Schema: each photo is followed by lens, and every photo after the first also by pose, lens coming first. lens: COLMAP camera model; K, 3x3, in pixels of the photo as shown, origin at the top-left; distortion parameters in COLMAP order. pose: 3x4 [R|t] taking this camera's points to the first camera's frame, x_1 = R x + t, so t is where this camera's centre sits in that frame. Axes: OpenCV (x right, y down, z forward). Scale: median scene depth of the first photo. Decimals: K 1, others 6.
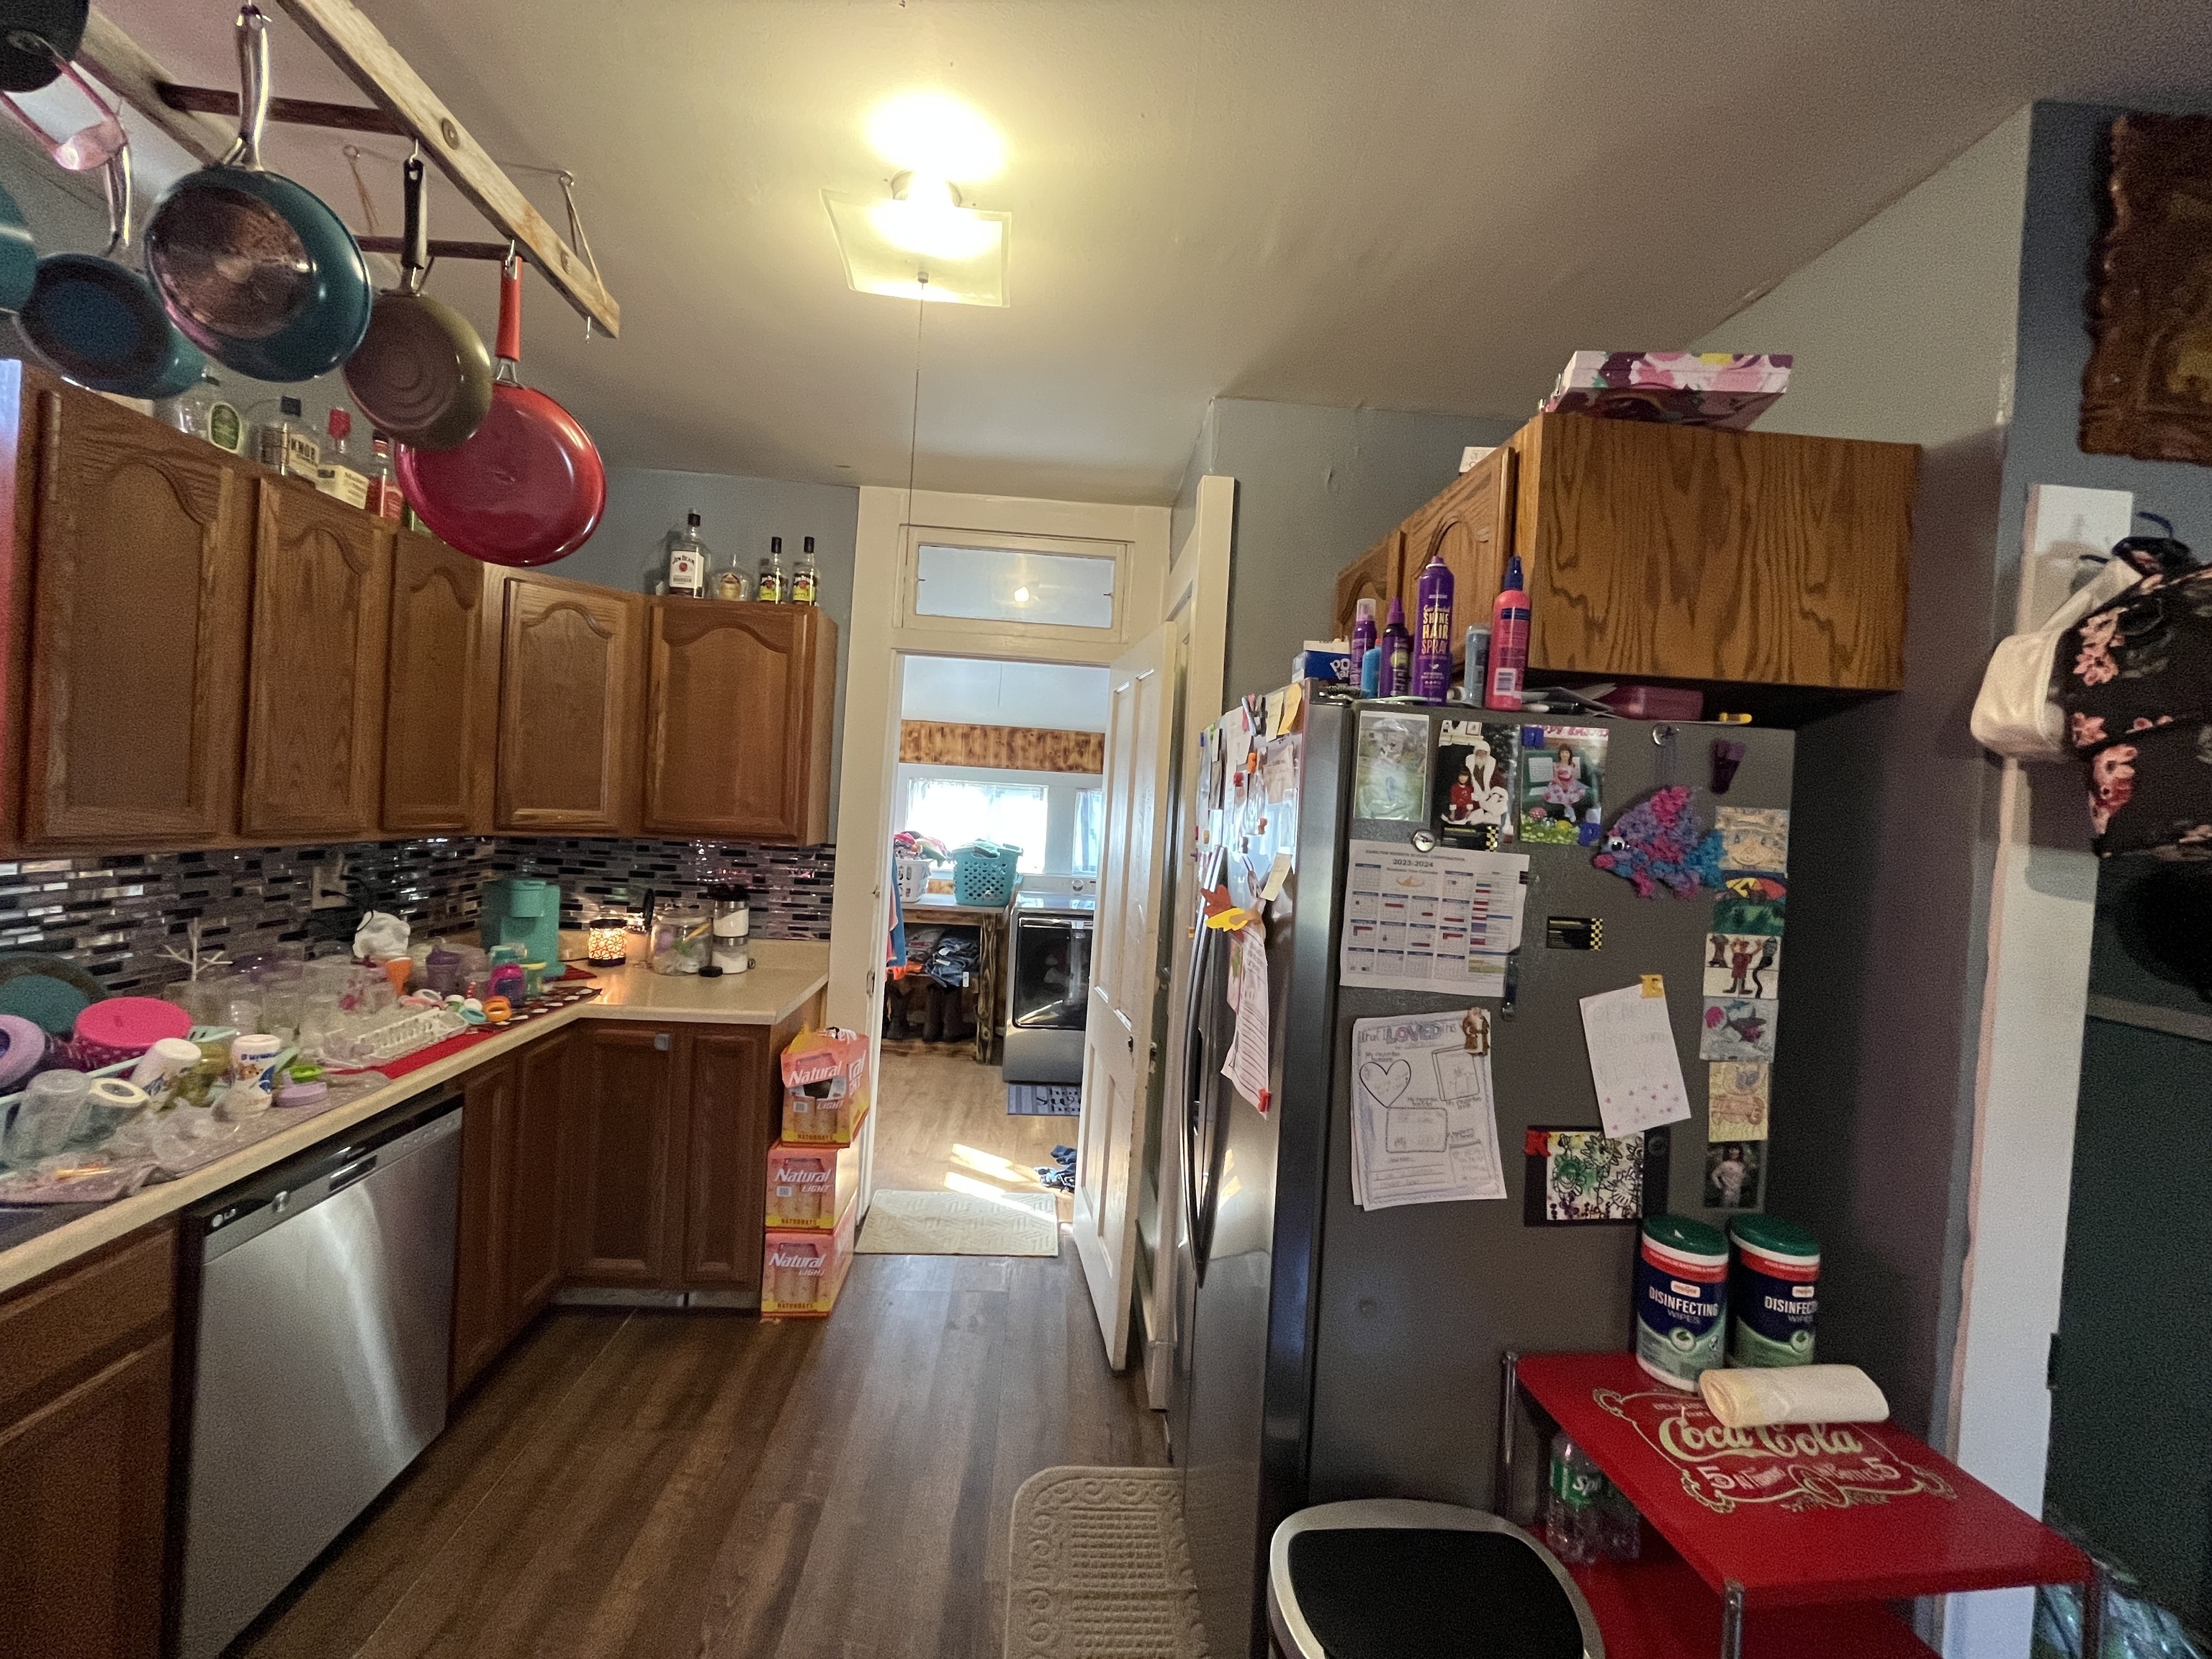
lens RADIAL K [[902.8, 0, 1110.8], [0, 902.8, 822.1], [0, 0, 1]] dist [-0.002584, 0.000062]
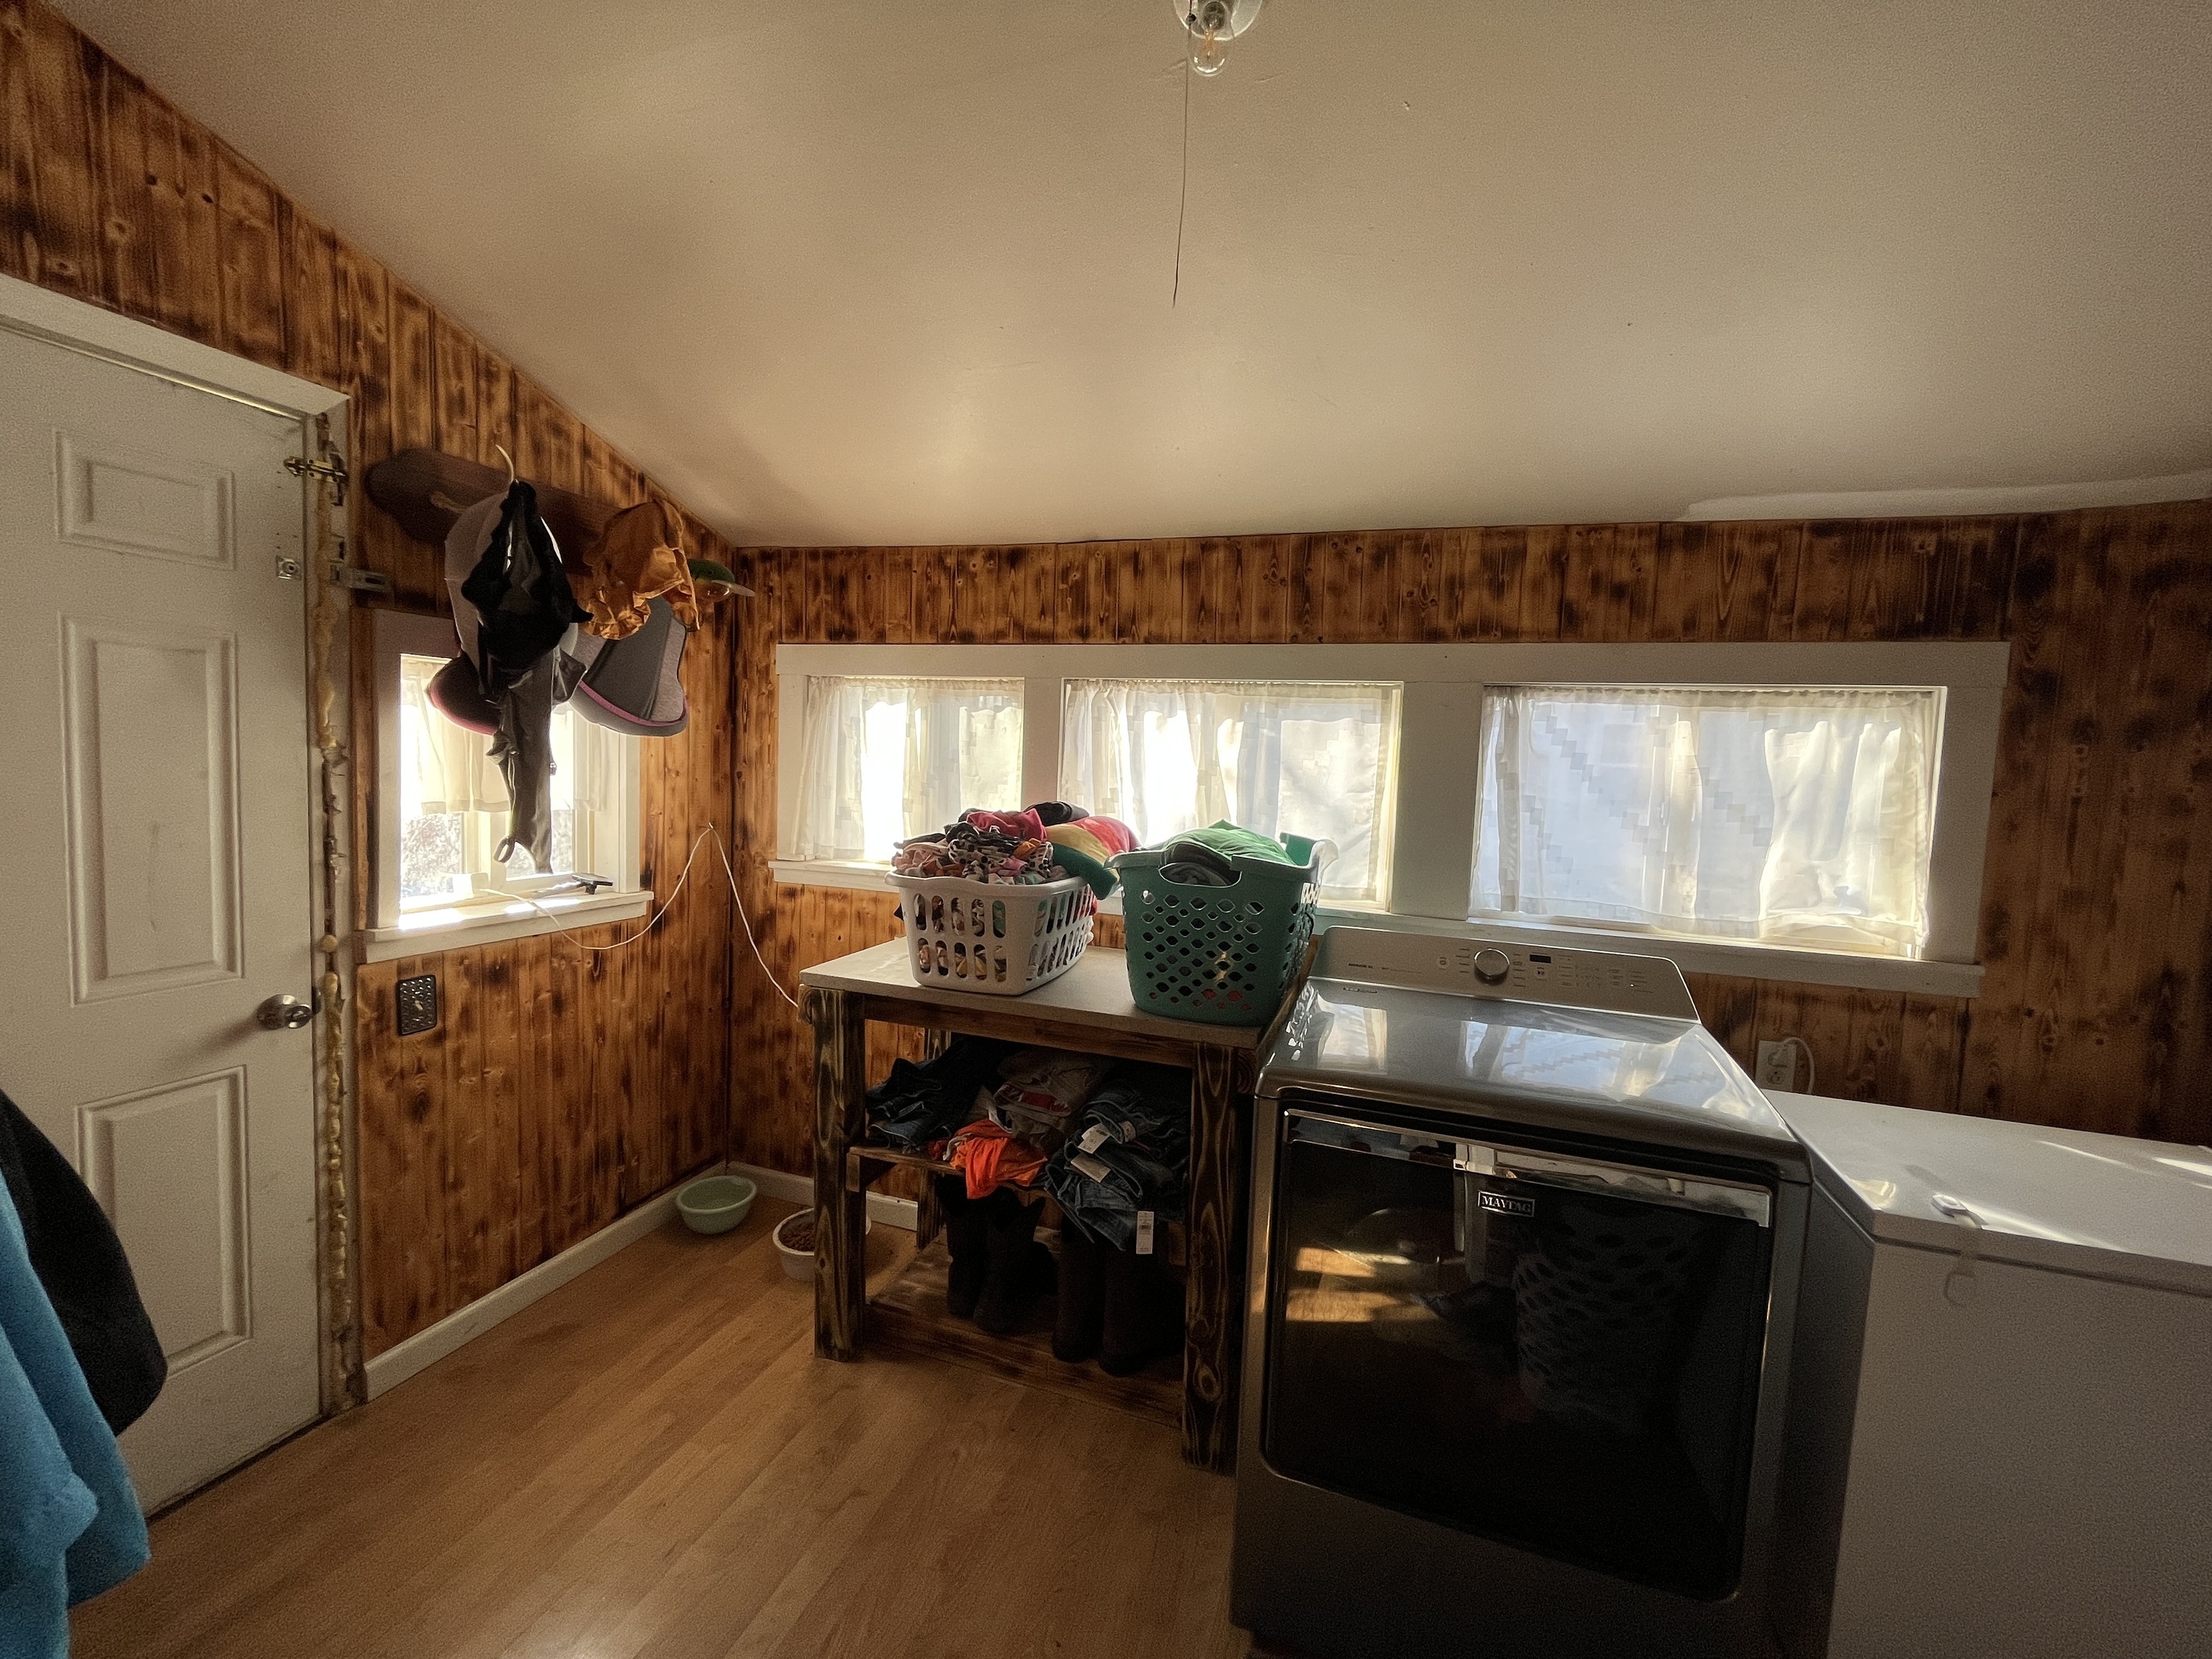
lens RADIAL K [[902.8, 0, 1112.2], [0, 902.8, 822.8], [0, 0, 1]] dist [-0.002584, 0.000062]
pose [[0.920838, 0.007097, -0.389880, -0.116704], [0.006946, 0.999377, 0.034598, 0.016248], [0.389883, -0.034567, 0.920216, 2.091195]]
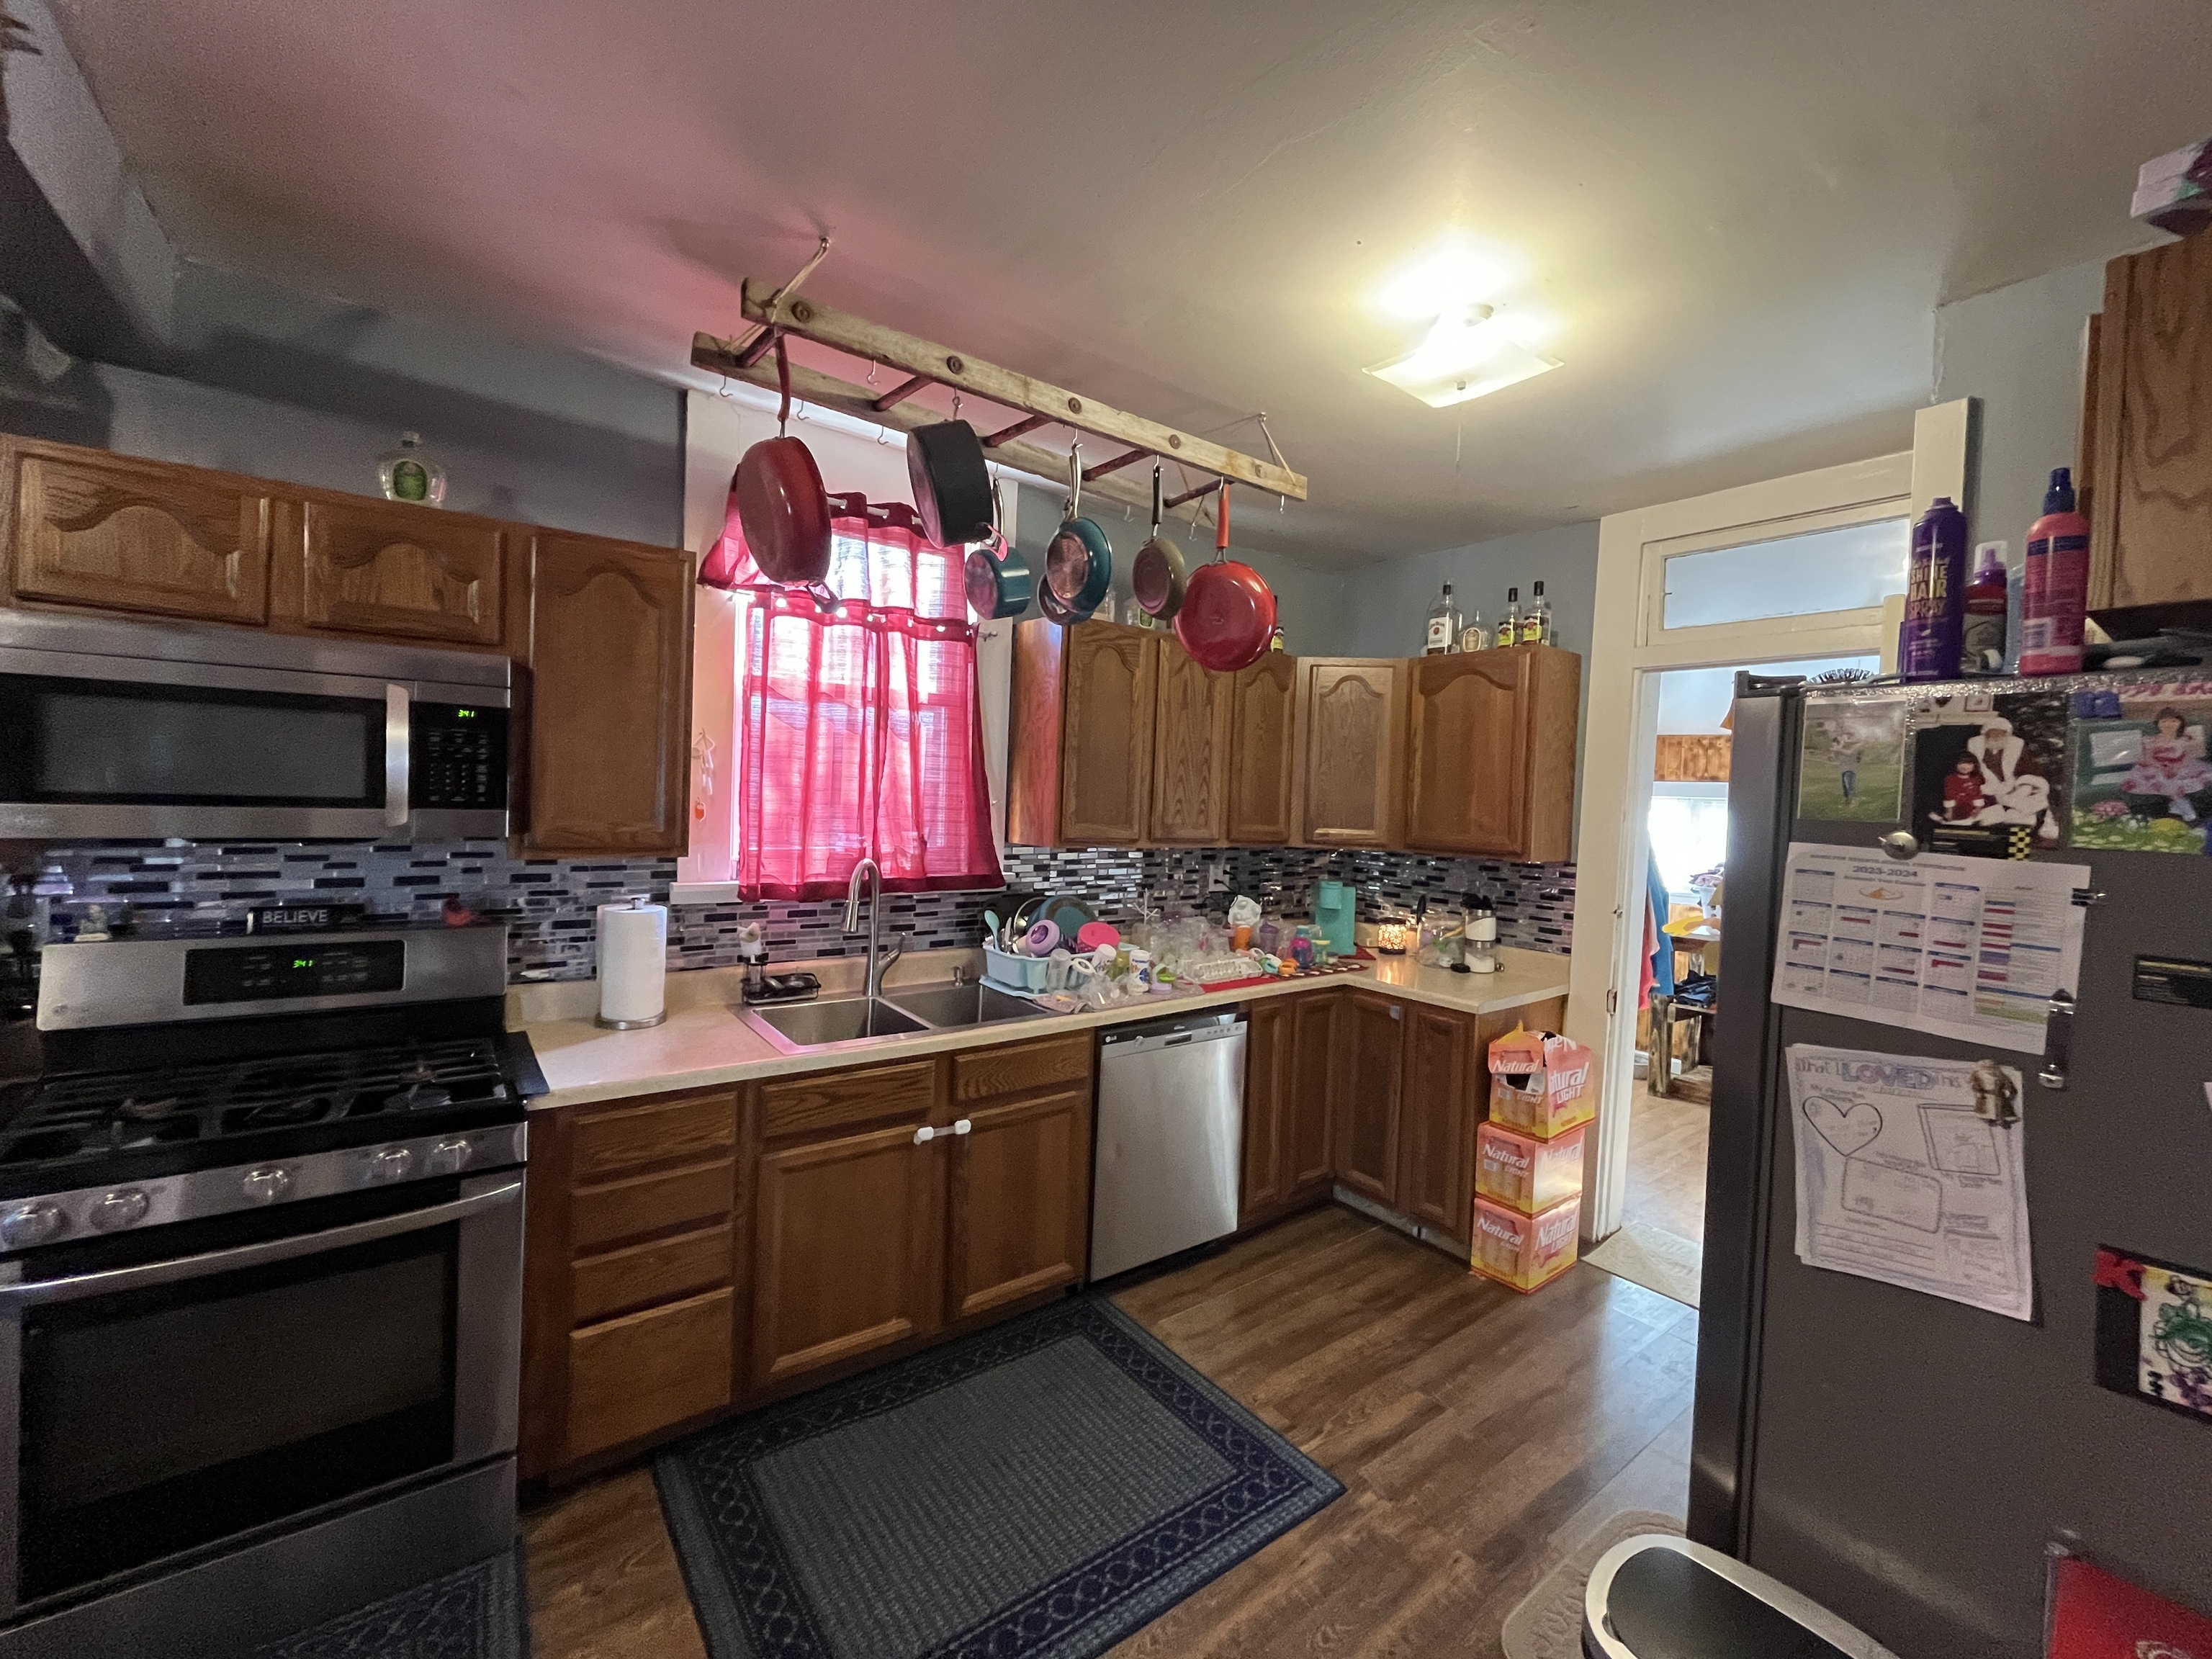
lens RADIAL K [[902.8, 0, 1121.4], [0, 902.8, 823.9], [0, 0, 1]] dist [-0.002584, 0.000062]
pose [[0.558993, -0.009877, -0.829114, 0.505391], [-0.019292, 0.999503, -0.024914, 0.028404], [0.828948, 0.029922, 0.558525, -0.045469]]
